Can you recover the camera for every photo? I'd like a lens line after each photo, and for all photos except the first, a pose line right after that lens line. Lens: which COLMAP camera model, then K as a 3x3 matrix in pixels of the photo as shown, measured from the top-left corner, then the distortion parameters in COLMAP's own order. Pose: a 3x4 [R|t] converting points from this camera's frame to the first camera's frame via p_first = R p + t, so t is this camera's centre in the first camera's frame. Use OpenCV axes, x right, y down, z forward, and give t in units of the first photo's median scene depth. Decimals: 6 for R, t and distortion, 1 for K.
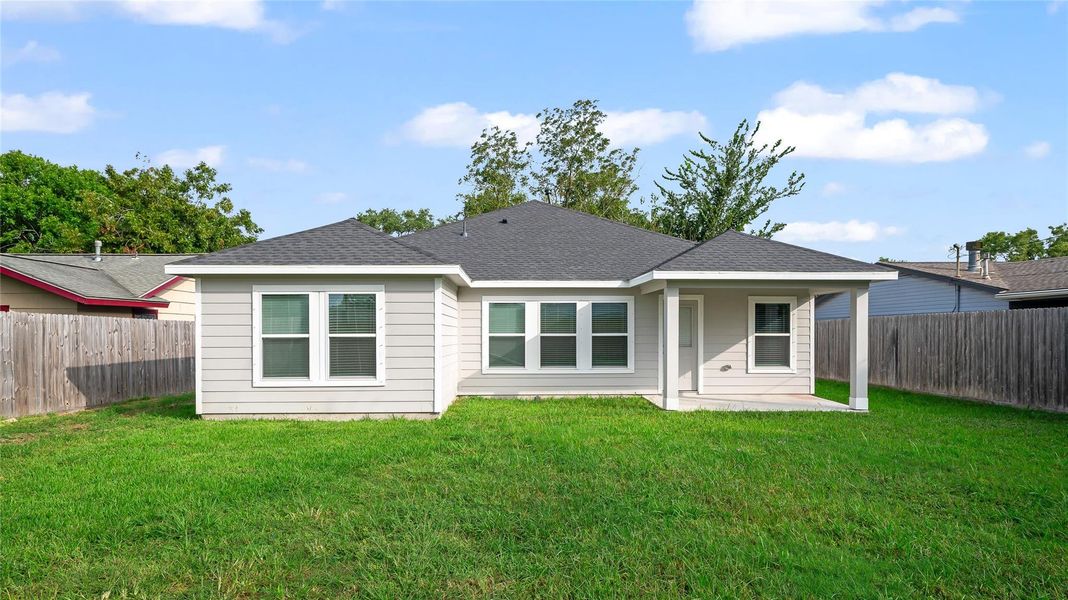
lens RADIAL K [[607.6, 0, 537.2], [0, 607.6, 327.0], [0, 0, 1]] dist [-0.002819, 0.002164]
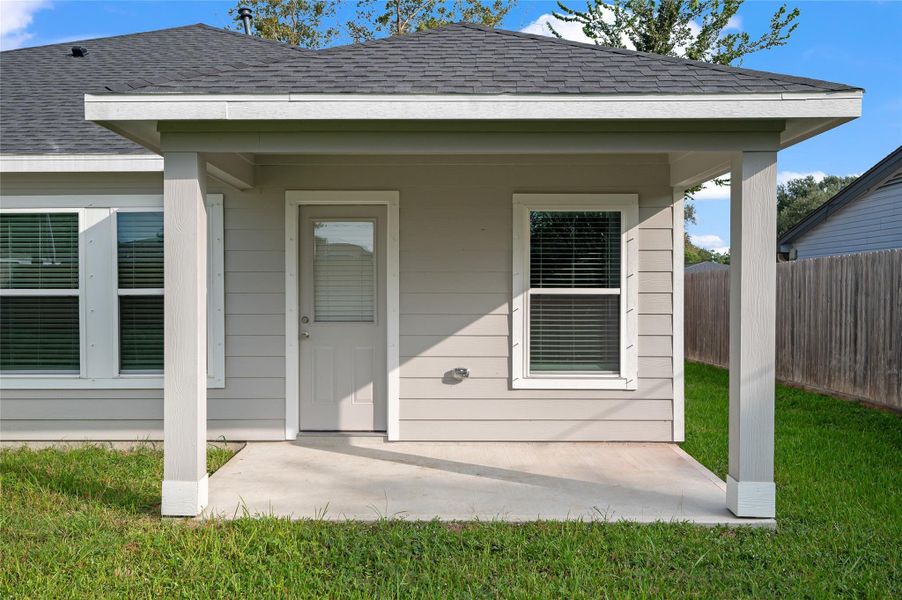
lens RADIAL K [[830.2, 0, 446.5], [0, 830.2, 297.4], [0, 0, 1]] dist [-0.006231, -0.004017]
pose [[0.998877, -0.000475, -0.047379, 0.333594], [0.001389, 0.999814, 0.019259, 0.005947], [0.047361, -0.019303, 0.998691, 0.463546]]
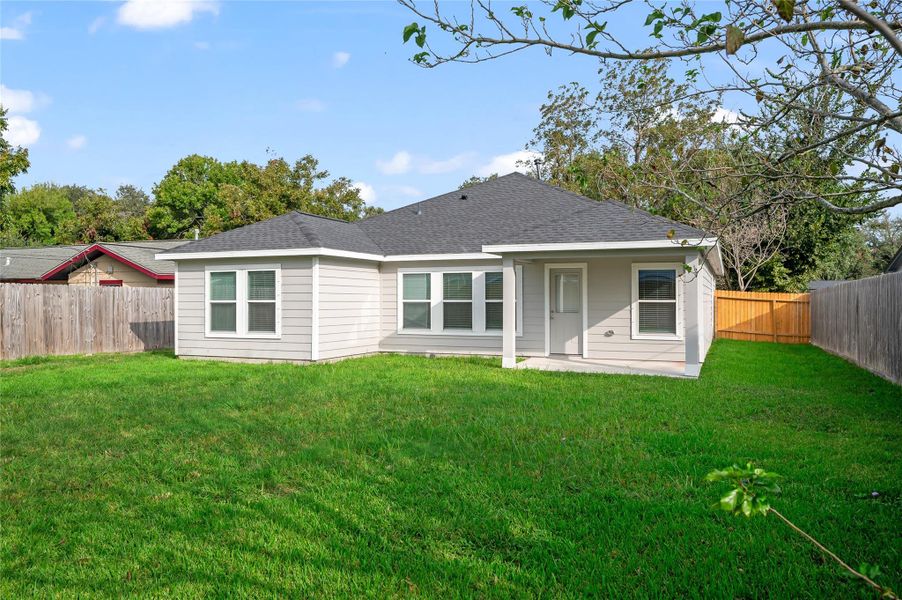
lens RADIAL K [[681.3, 0, 449.2], [0, 681.3, 295.0], [0, 0, 1]] dist [-0.001165, -0.004175]
pose [[0.906575, -0.001806, -0.422042, 0.556473], [0.004097, 0.999981, 0.004521, -0.004104], [0.422026, -0.005828, 0.906565, -0.156667]]
